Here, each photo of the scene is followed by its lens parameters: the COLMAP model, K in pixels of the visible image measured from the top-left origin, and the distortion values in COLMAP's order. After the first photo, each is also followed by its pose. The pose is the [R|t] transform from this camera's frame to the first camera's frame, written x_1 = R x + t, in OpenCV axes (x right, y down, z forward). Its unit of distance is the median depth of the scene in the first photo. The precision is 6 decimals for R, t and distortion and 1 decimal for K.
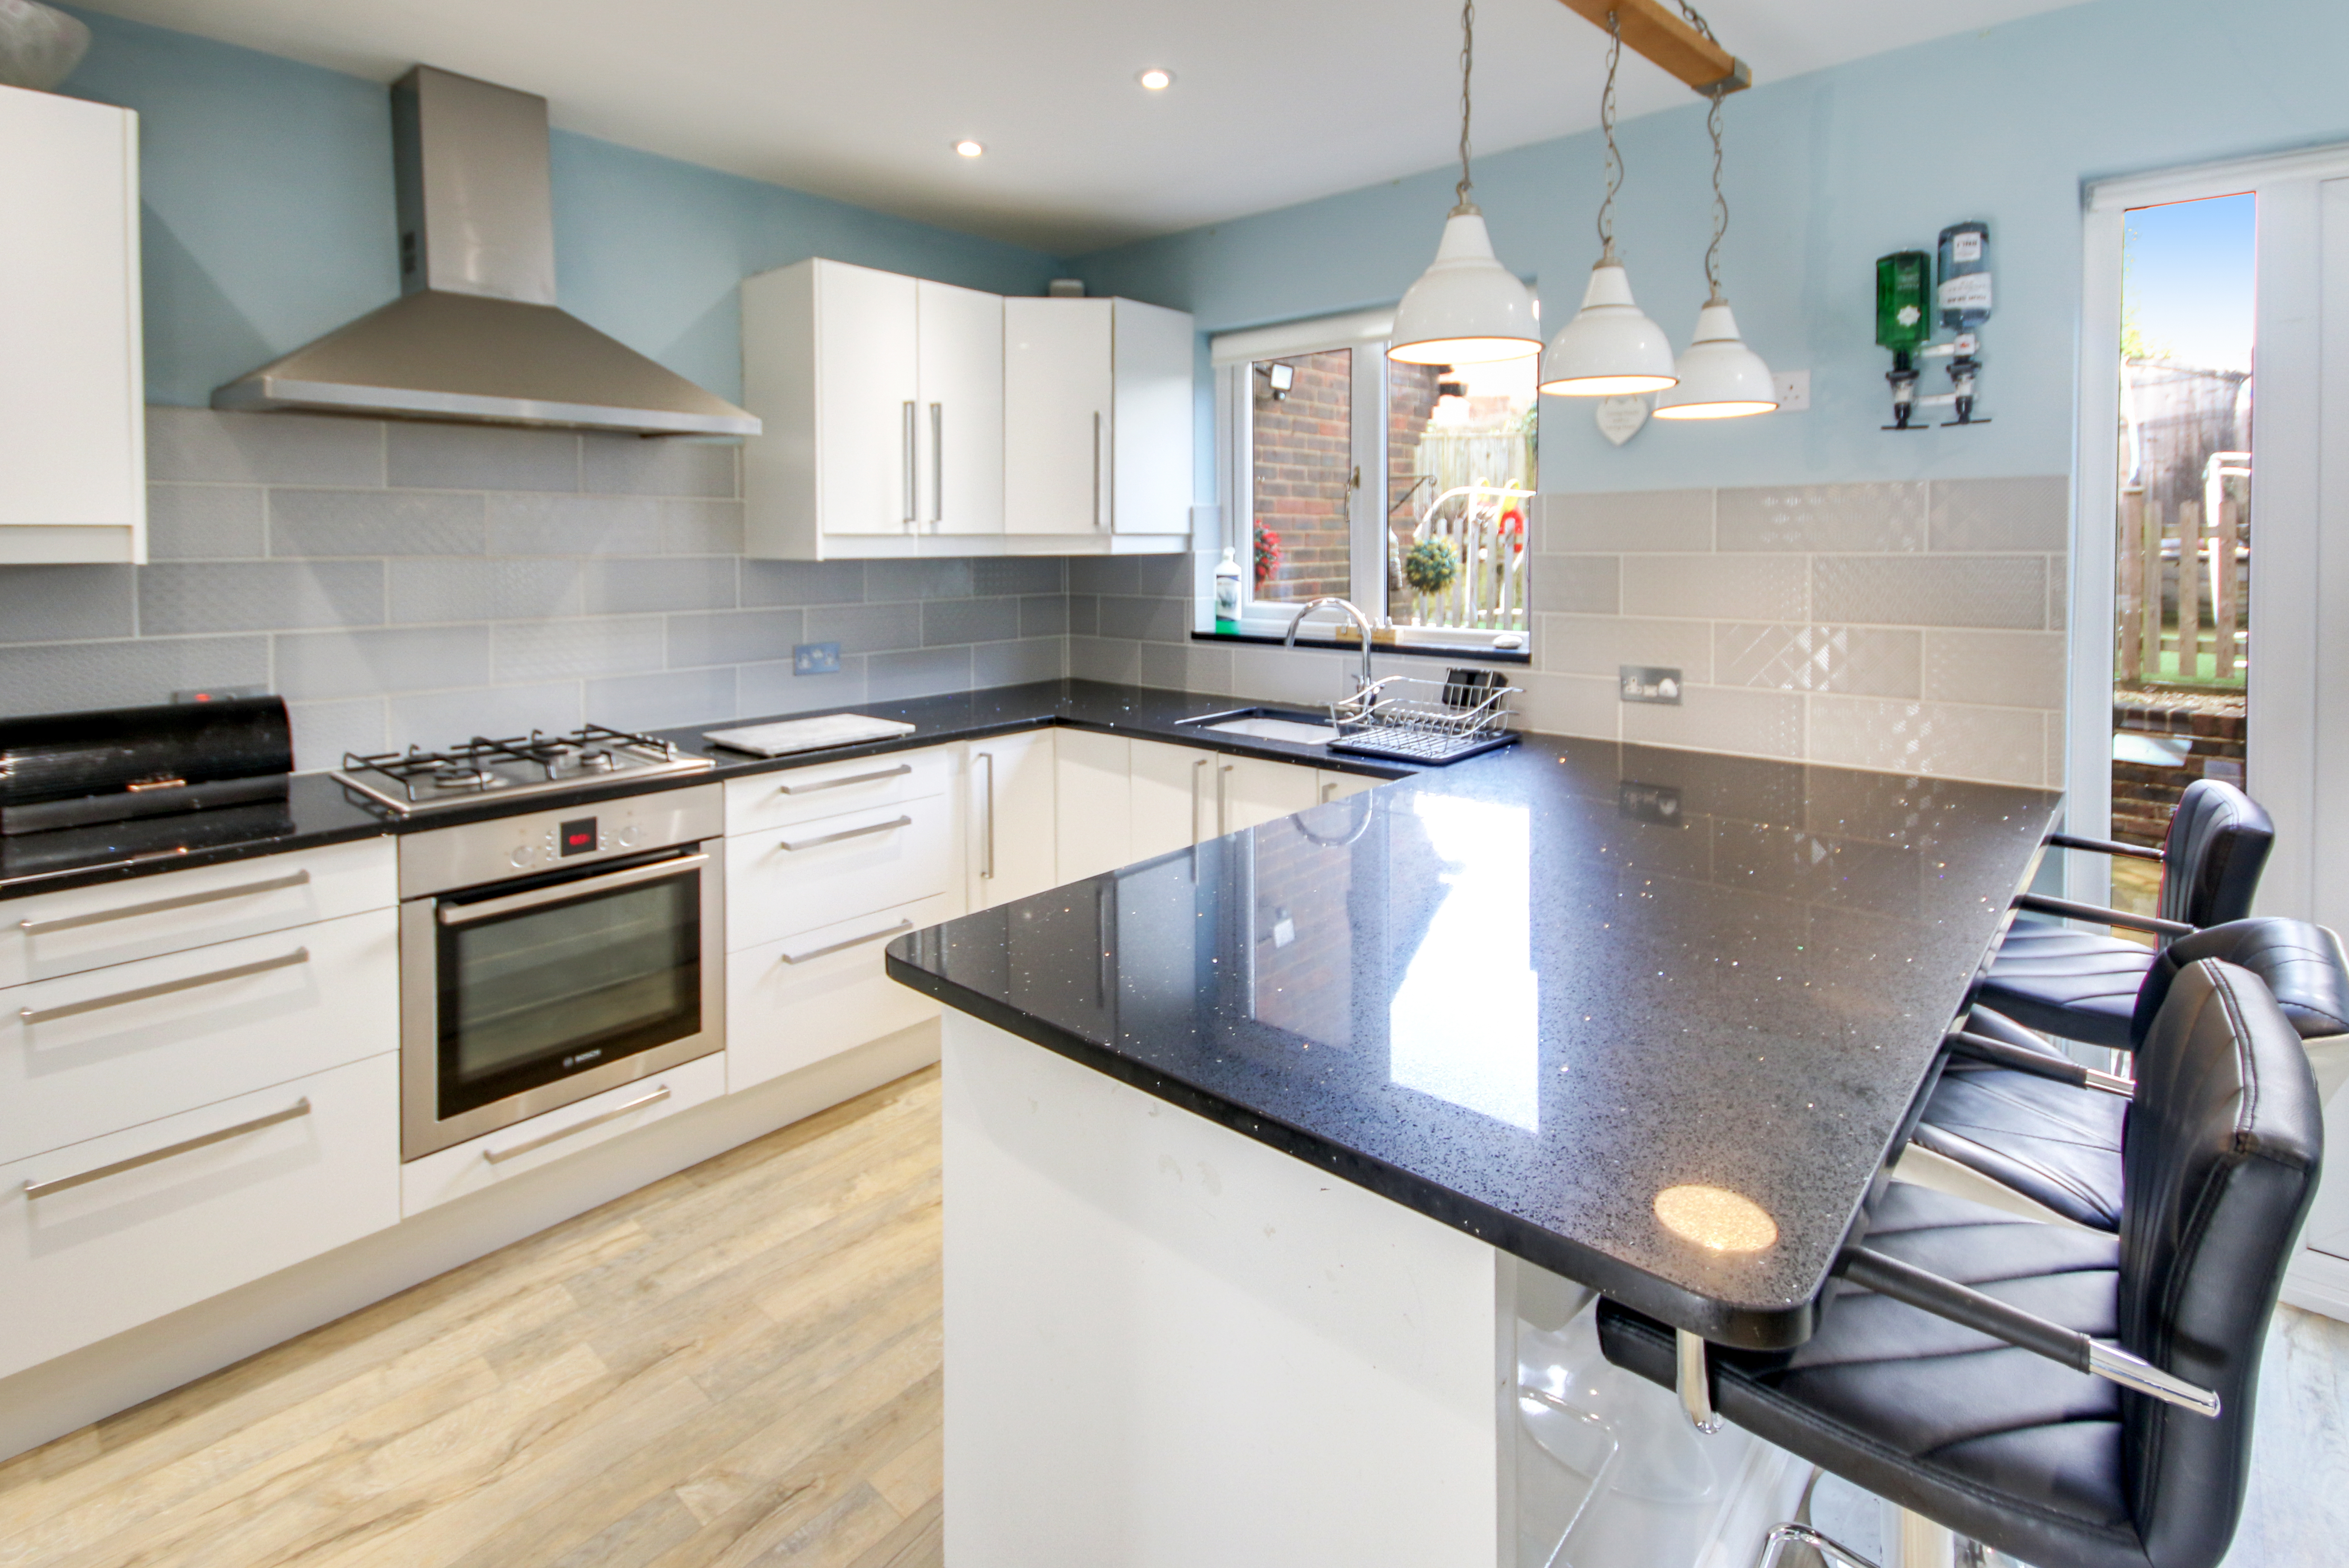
lens RADIAL K [[1160.7, 0, 1174.5], [0, 1160.7, 784.0], [0, 0, 1]] dist [0.000194, 0.001105]
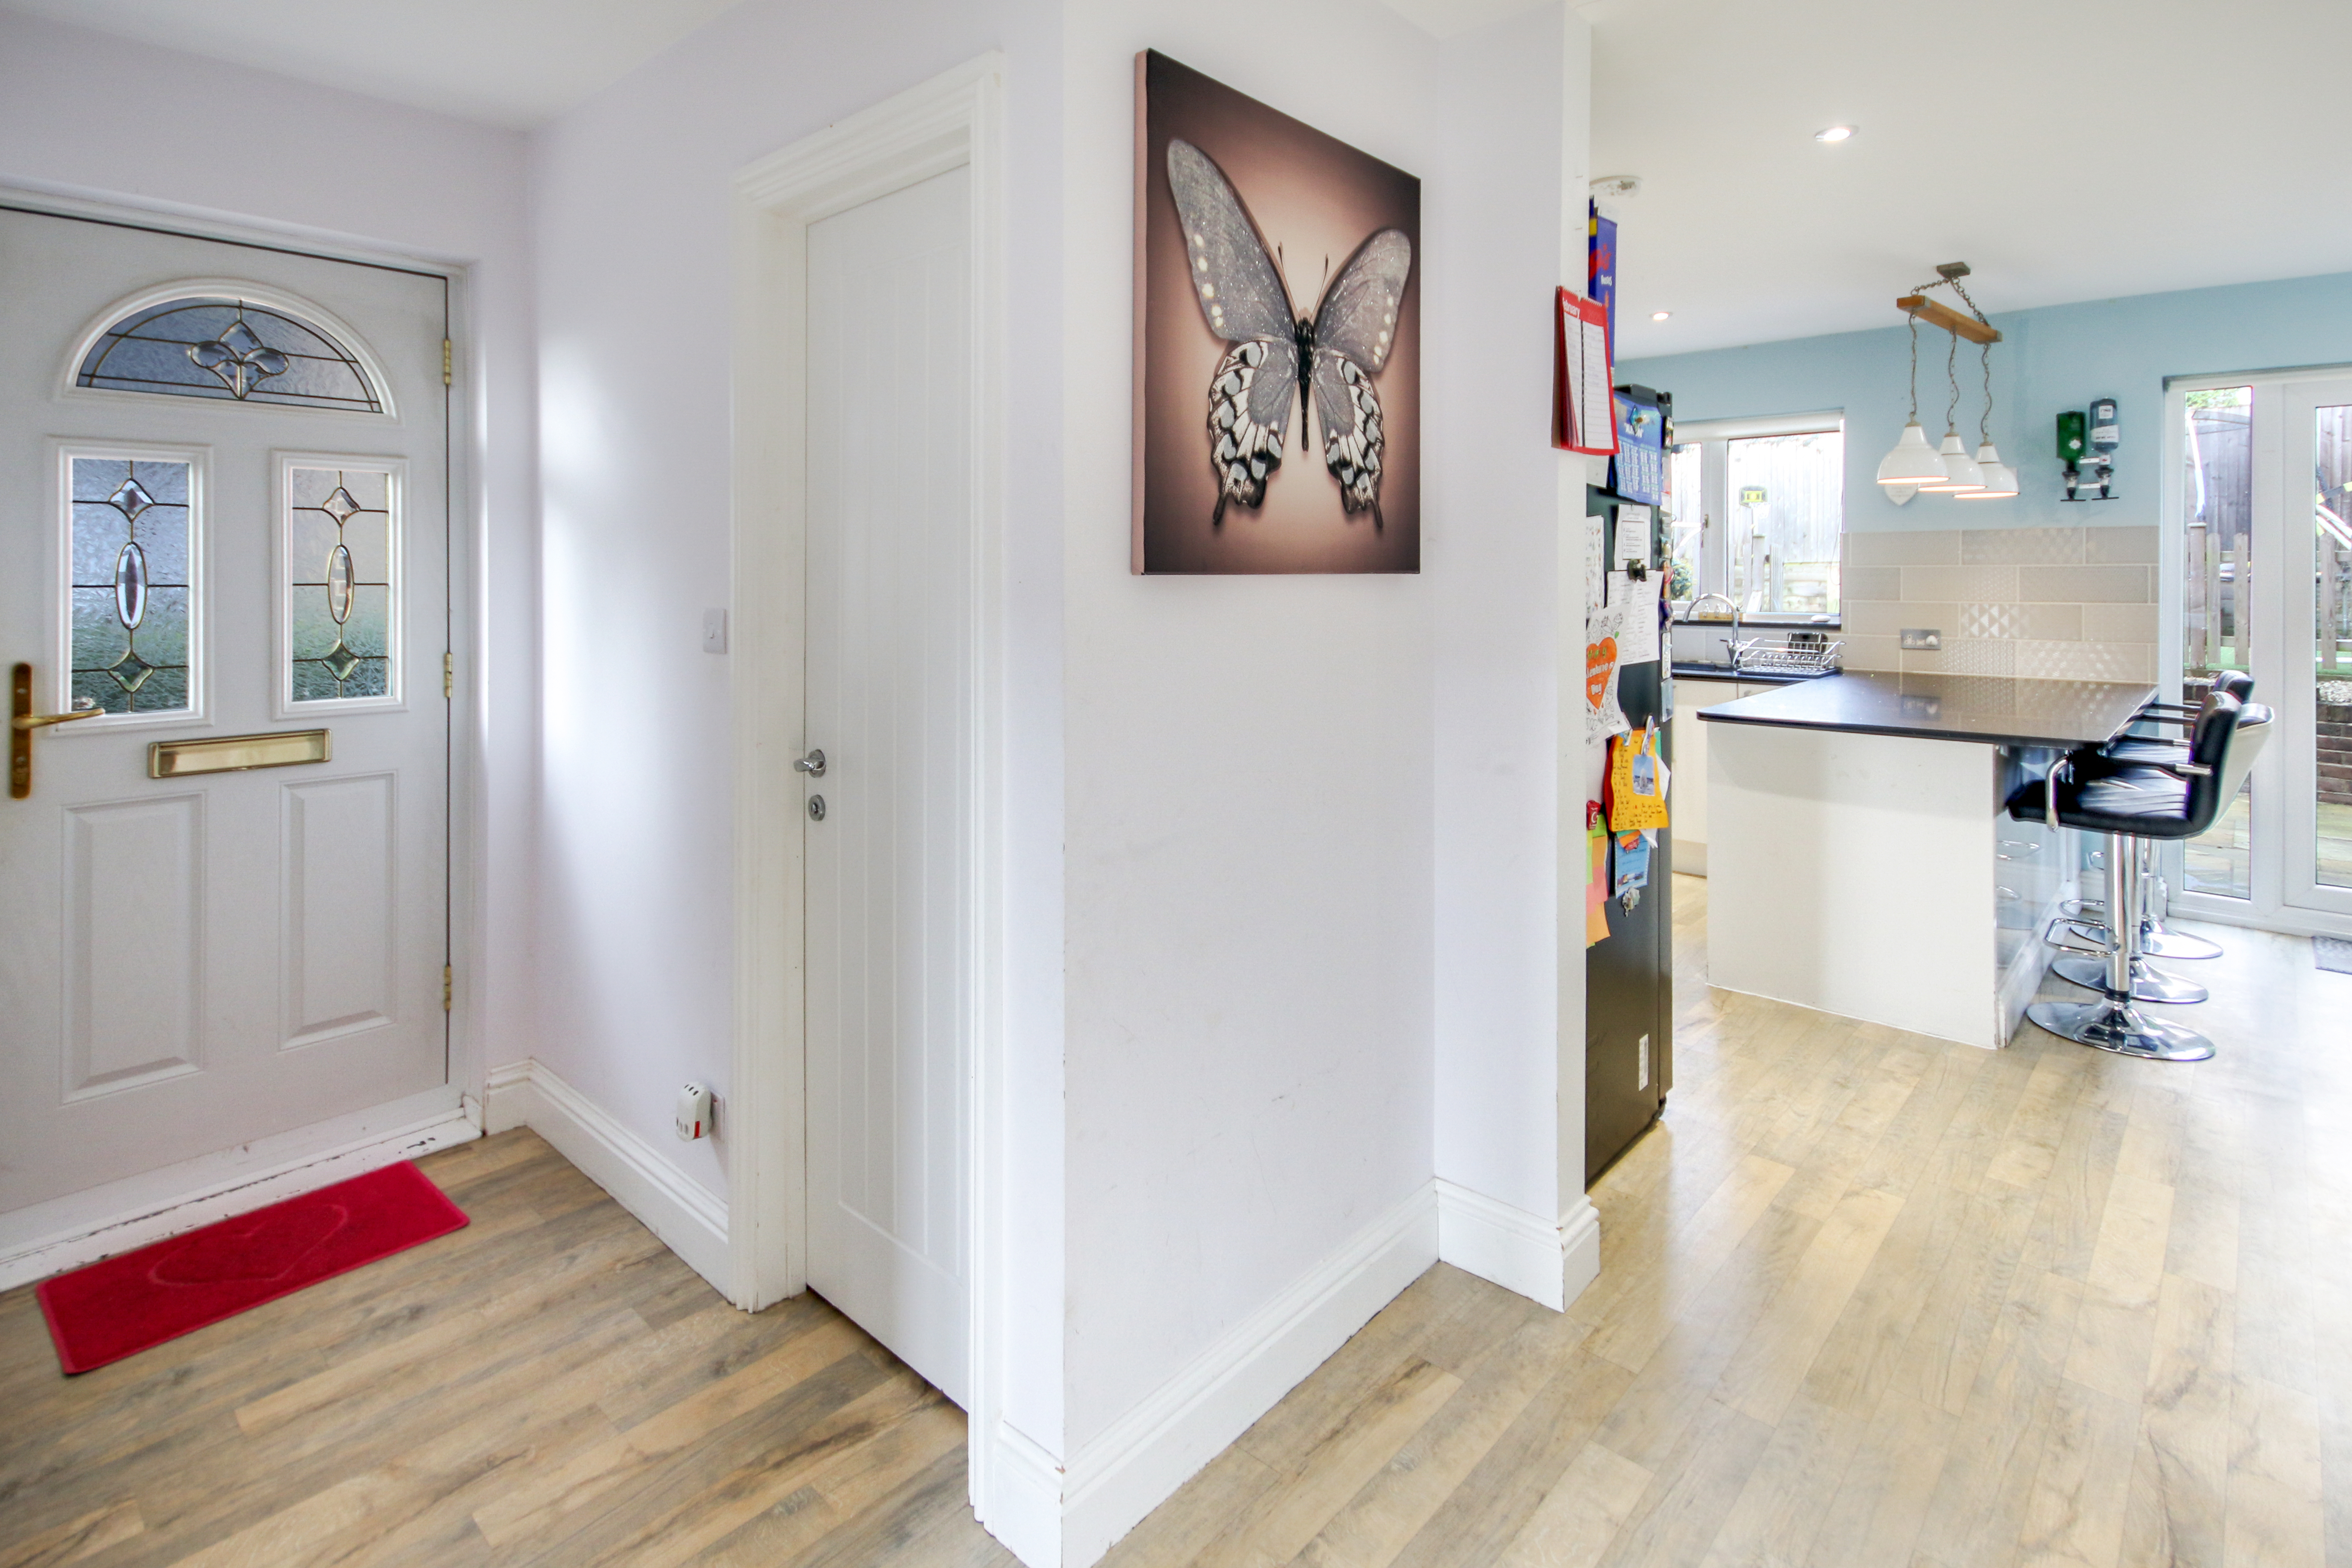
lens RADIAL K [[1188.1, 0, 1176.0], [0, 1188.1, 784.0], [0, 0, 1]] dist [-0.002222, -0.001443]
pose [[0.999613, 0.006531, -0.027056, -0.814760], [-0.007220, 0.999651, -0.025425, 0.228905], [0.026880, 0.025611, 0.999311, -1.010939]]
